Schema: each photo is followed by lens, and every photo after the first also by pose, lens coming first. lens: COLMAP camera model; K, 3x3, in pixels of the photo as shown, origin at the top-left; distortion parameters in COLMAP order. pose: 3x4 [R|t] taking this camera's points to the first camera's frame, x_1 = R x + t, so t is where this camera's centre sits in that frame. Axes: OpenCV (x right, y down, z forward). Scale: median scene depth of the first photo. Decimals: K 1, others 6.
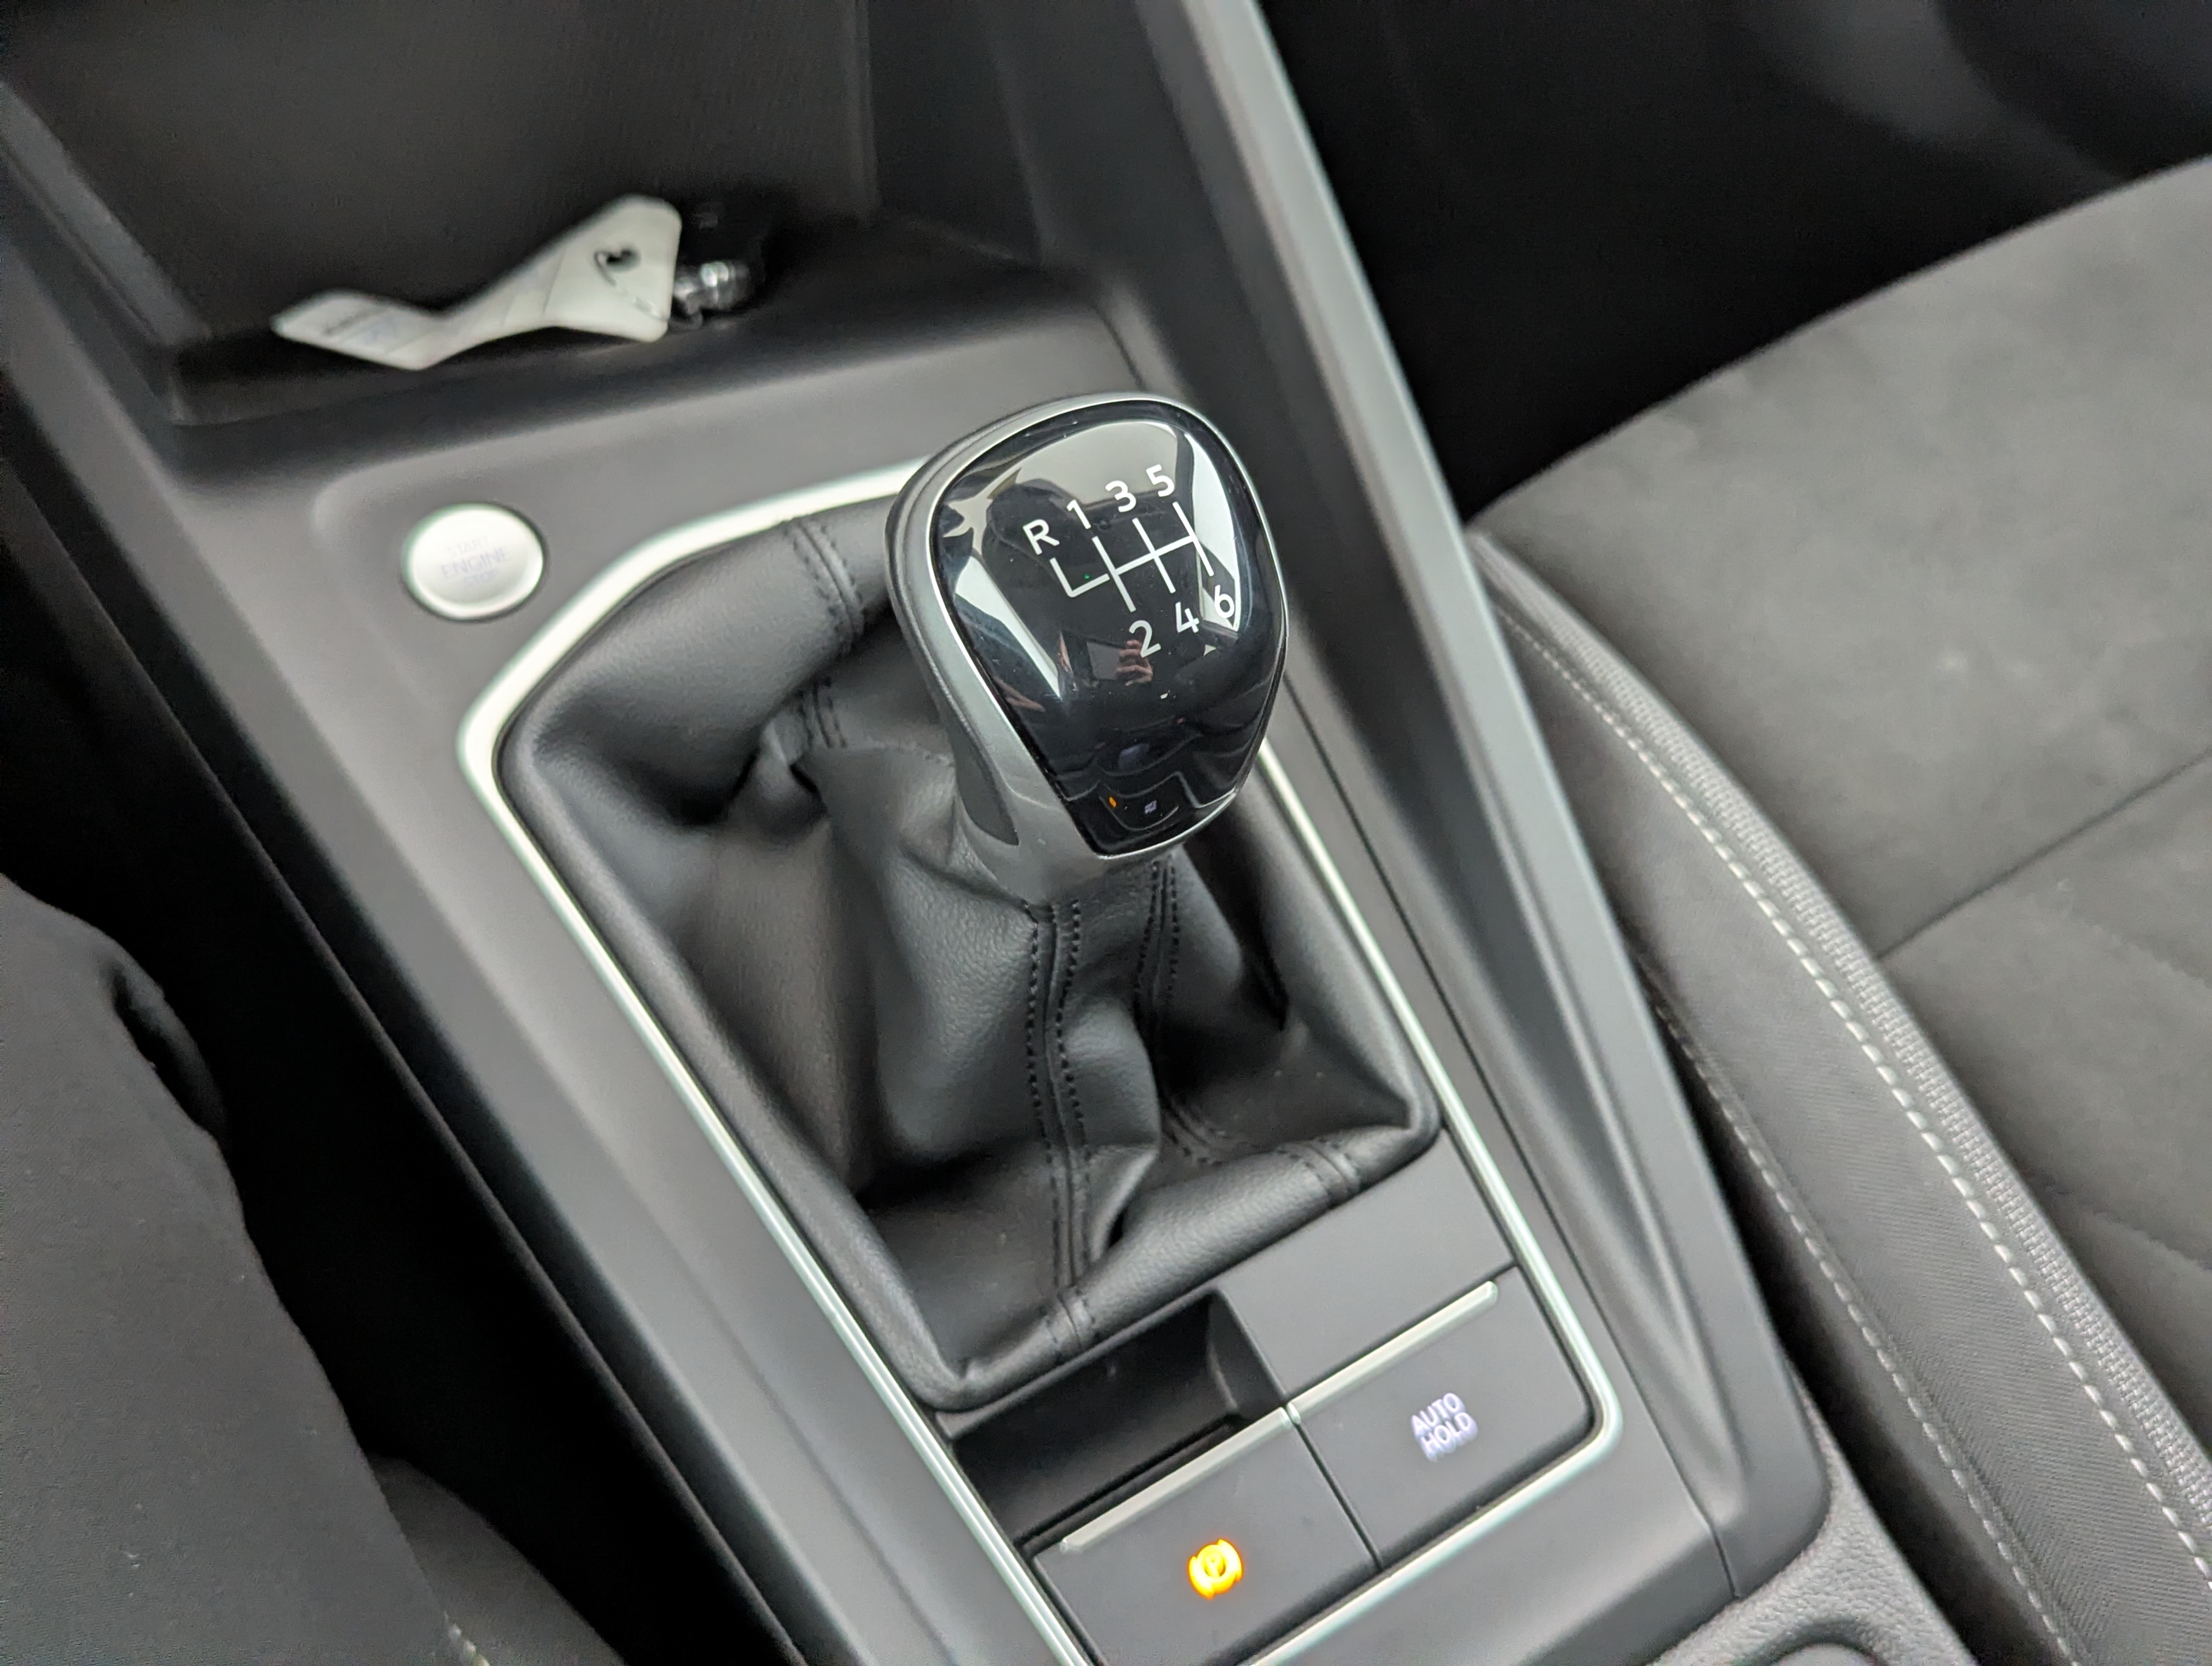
lens RADIAL K [[2085.7, 0, 1109.5], [0, 2085.7, 823.5], [0, 0, 1]] dist [0.022759, 0.000000]
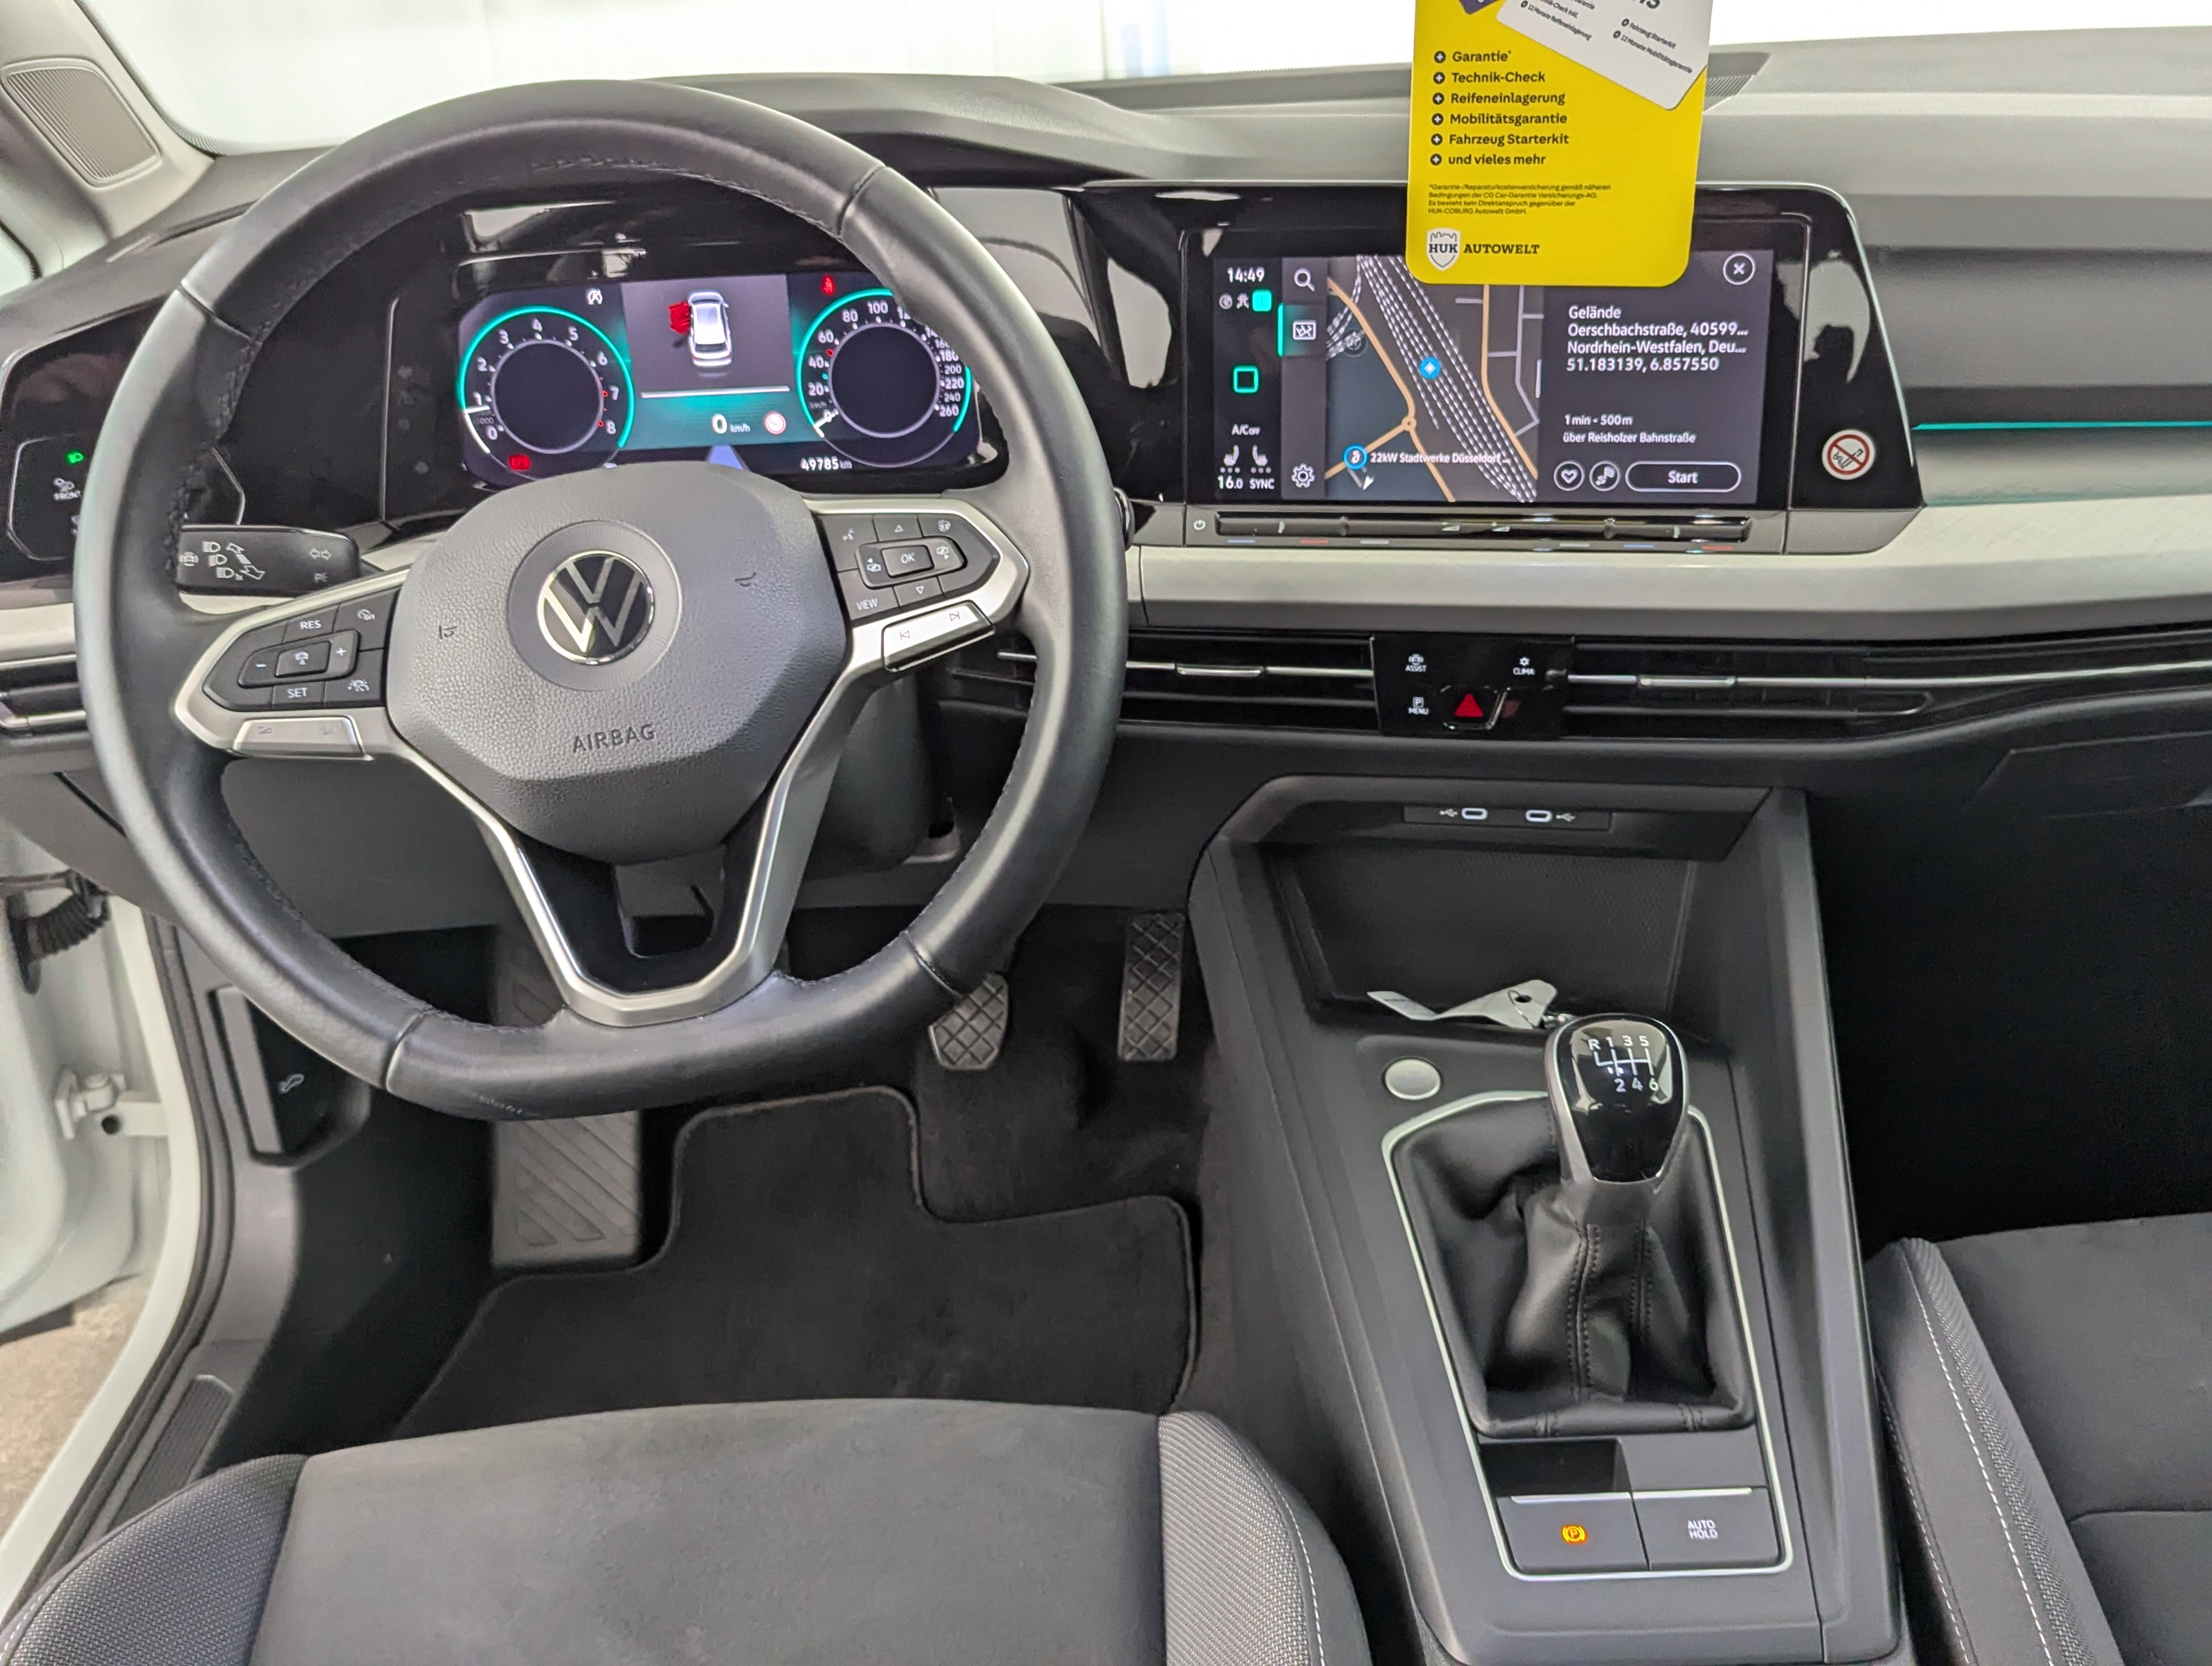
lens RADIAL K [[2085.7, 0, 1096.2], [0, 2085.7, 821.8], [0, 0, 1]] dist [0.022759, 0.000000]
pose [[0.849378, 0.171472, -0.499154, 0.553948], [-0.377711, 0.858053, -0.347964, 0.619775], [0.368635, 0.484089, 0.793578, -1.218291]]
